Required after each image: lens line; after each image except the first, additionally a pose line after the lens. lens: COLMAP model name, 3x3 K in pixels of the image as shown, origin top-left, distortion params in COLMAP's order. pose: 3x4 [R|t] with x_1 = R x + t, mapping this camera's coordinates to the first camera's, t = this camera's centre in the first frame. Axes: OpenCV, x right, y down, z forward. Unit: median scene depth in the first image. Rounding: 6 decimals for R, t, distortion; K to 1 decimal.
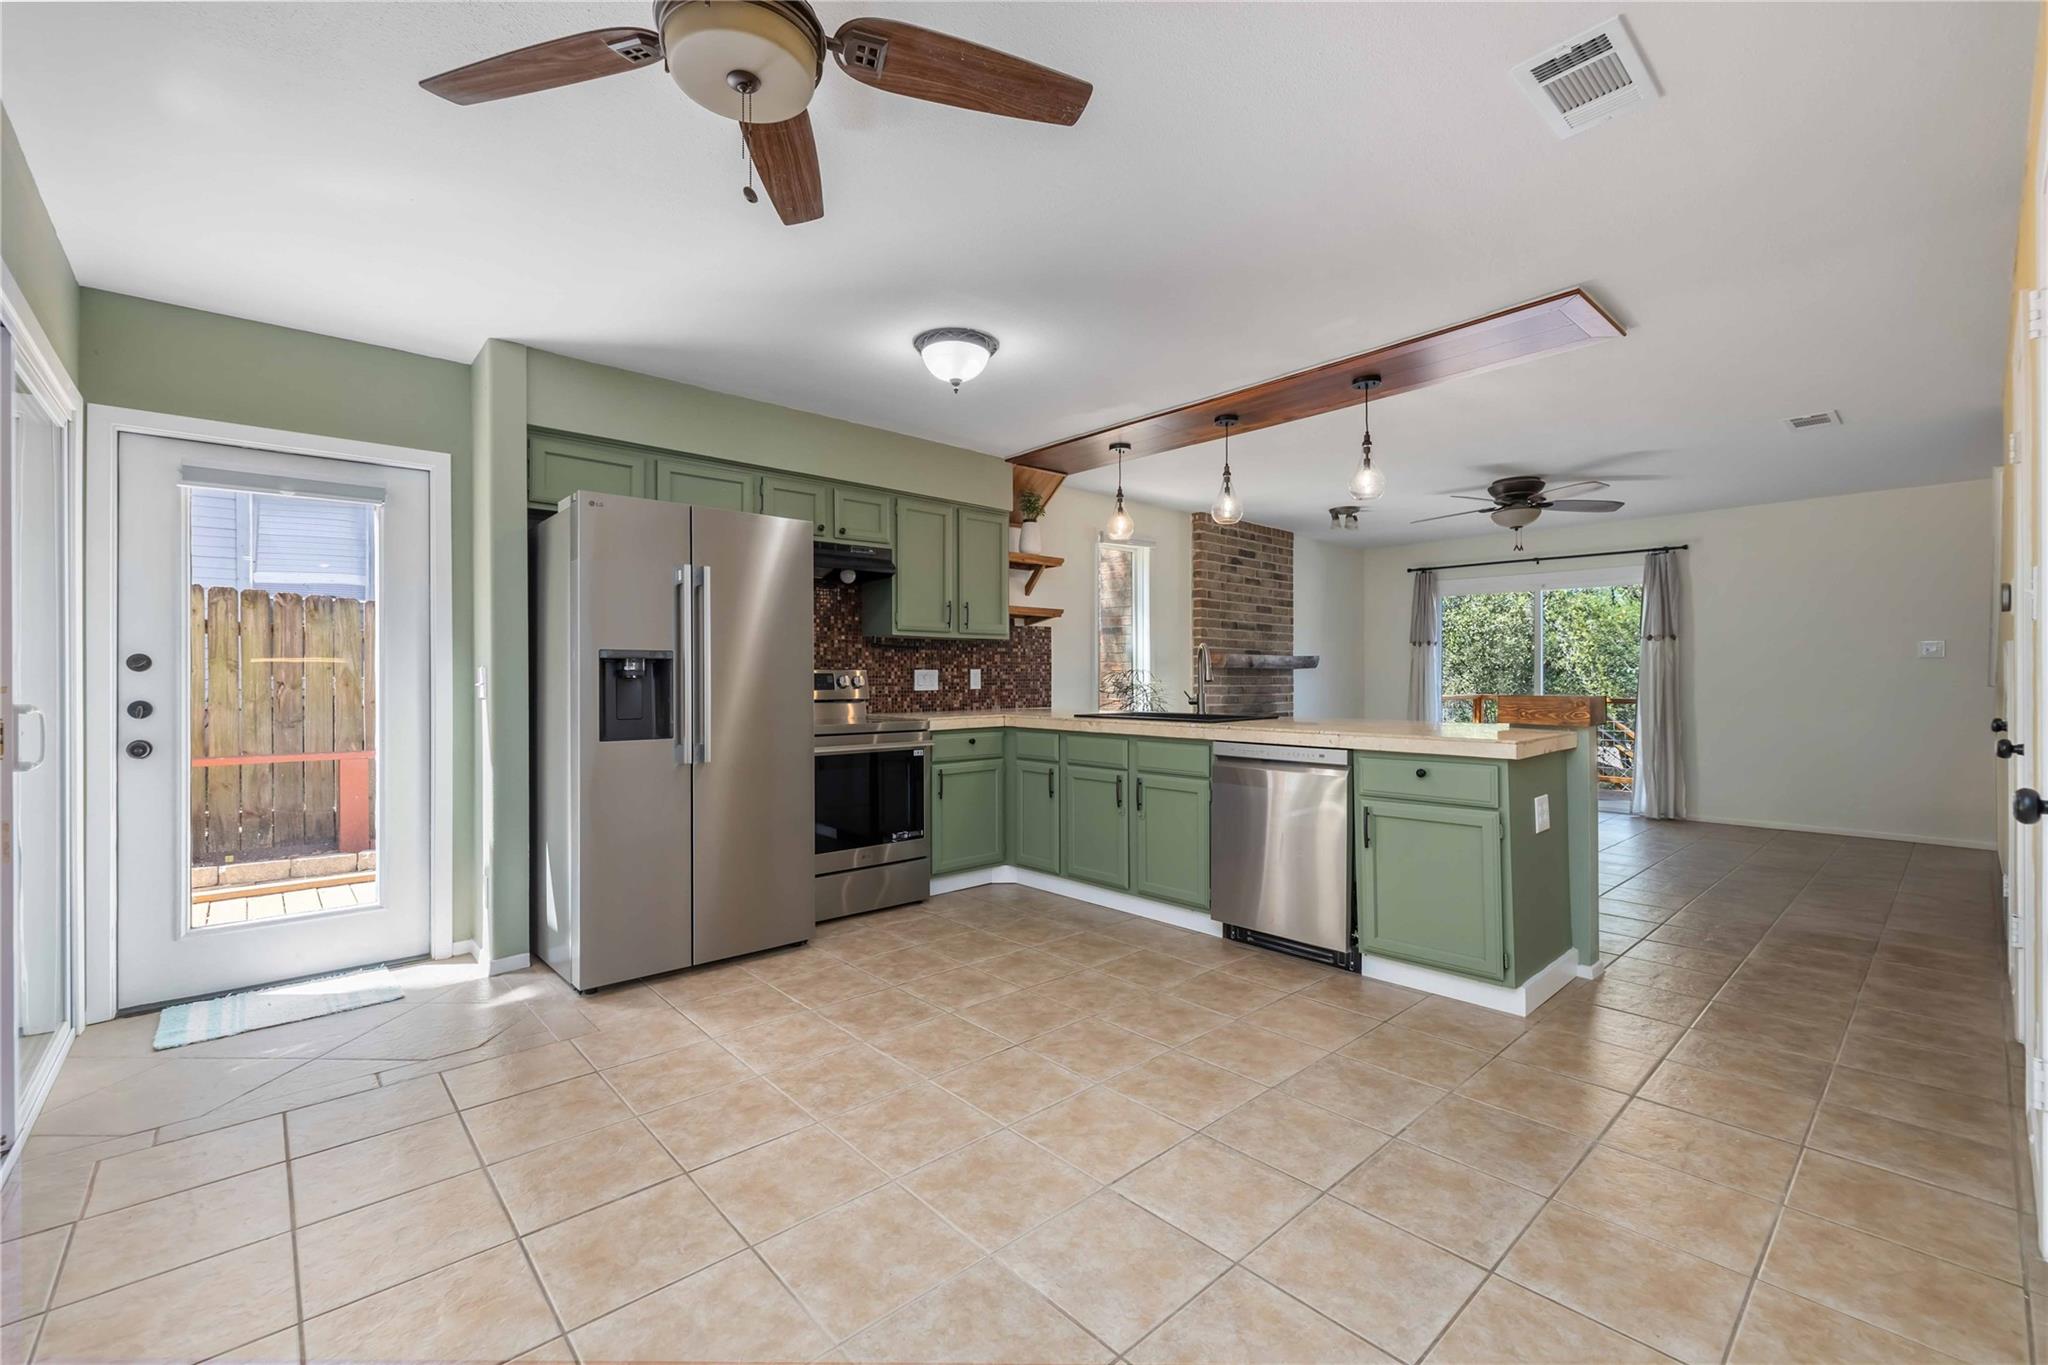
lens RADIAL K [[861.8, 0, 1022.1], [0, 861.8, 671.3], [0, 0, 1]] dist [-0.000333, 0.000946]
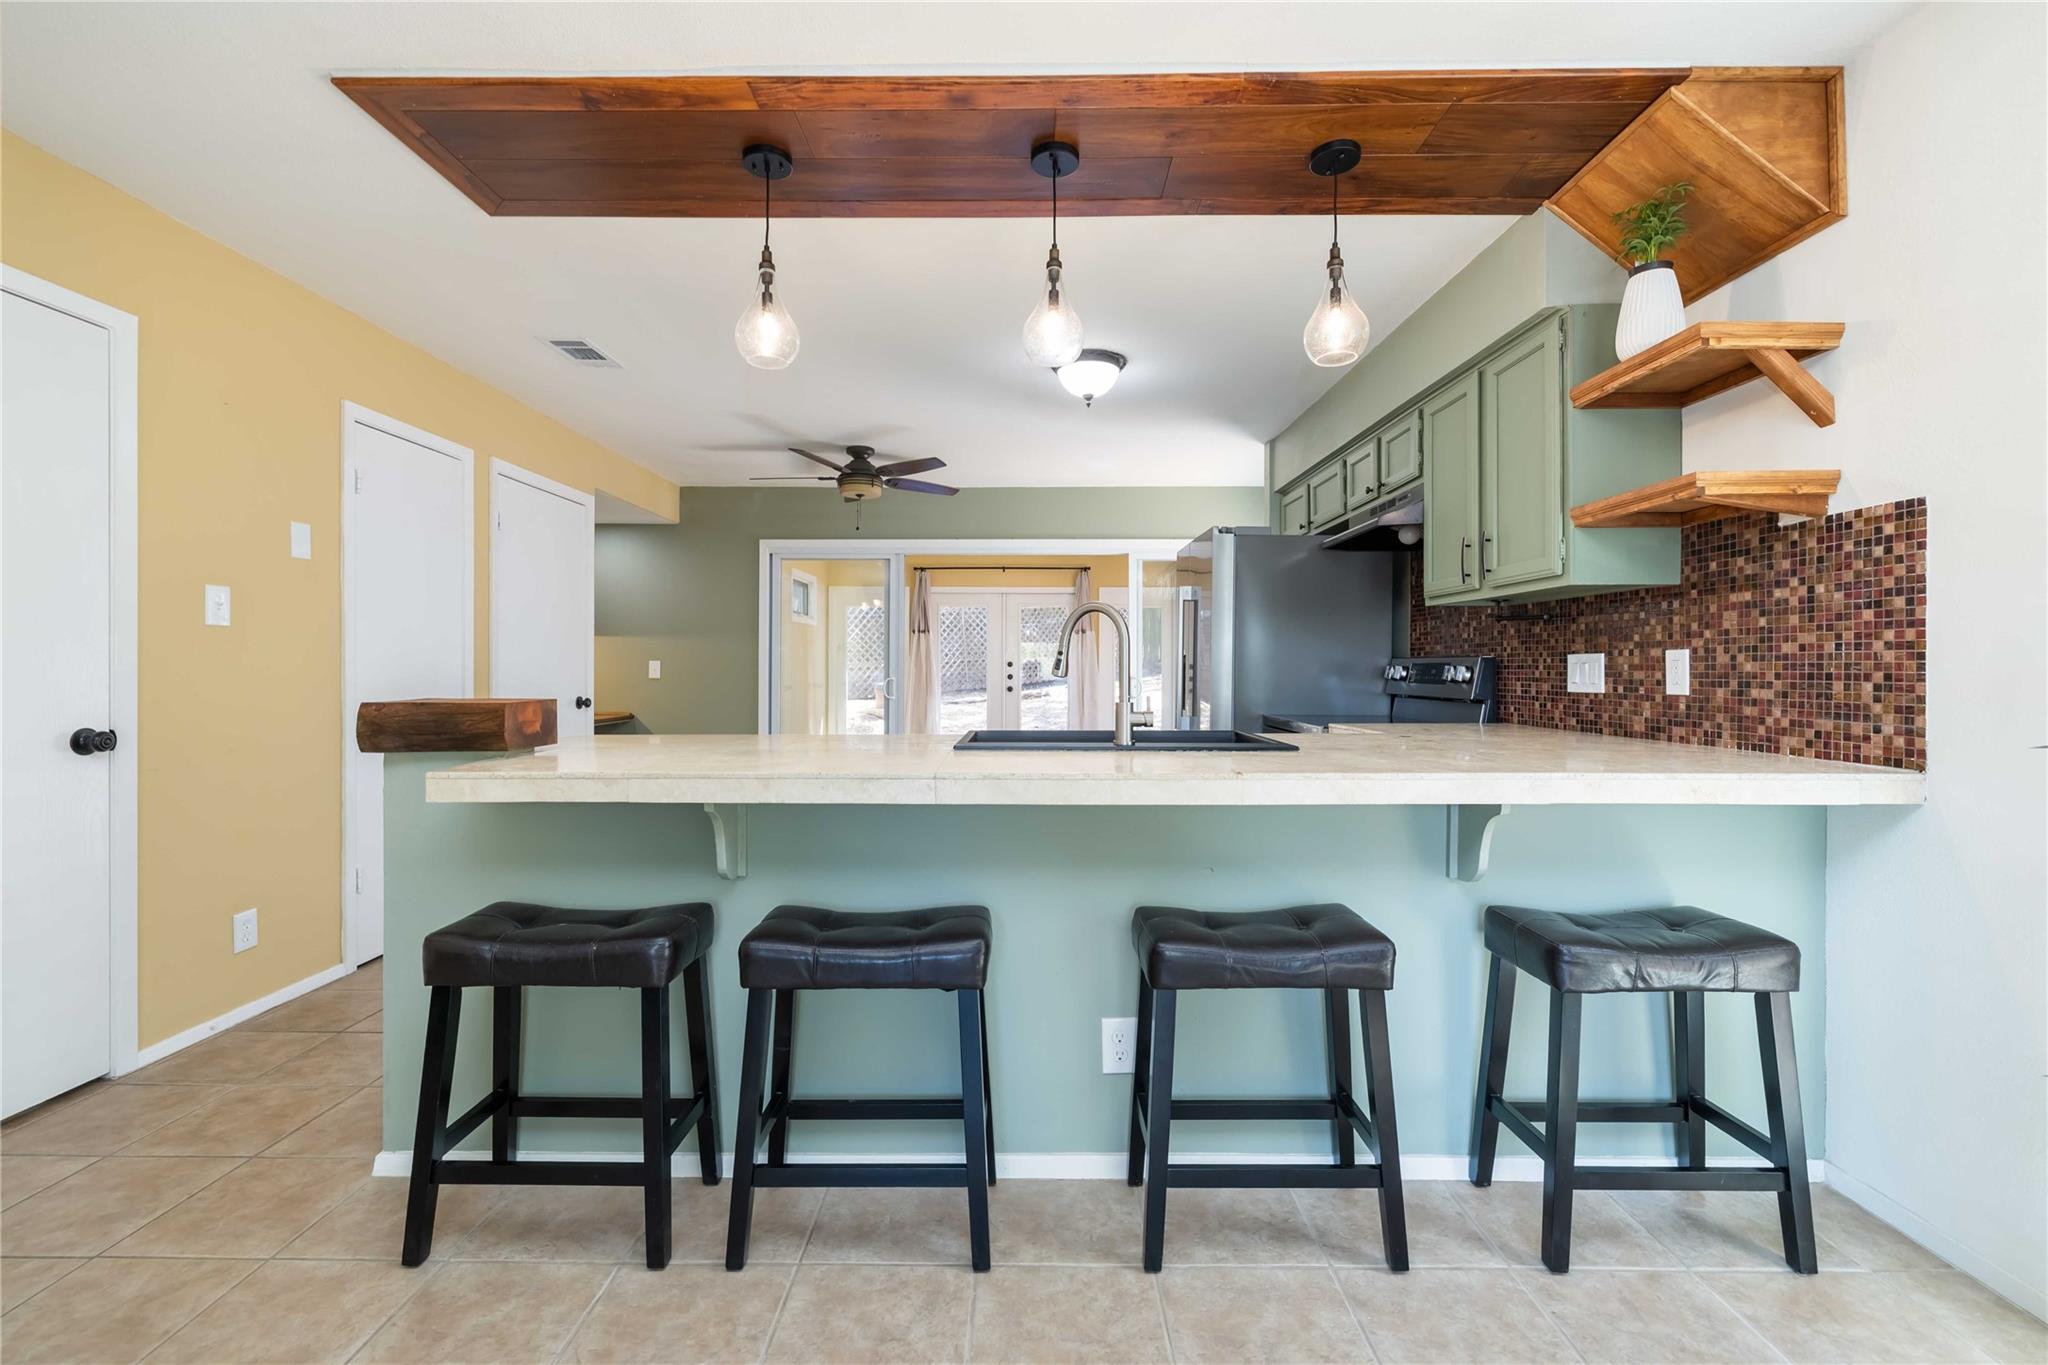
lens RADIAL K [[861.8, 0, 1020.0], [0, 861.8, 670.1], [0, 0, 1]] dist [-0.000333, 0.000946]
pose [[-0.675248, 0.004295, -0.737578, 0.563214], [0.006189, 0.999981, 0.000157, 0.006653], [0.737565, -0.004459, -0.675262, 1.196697]]
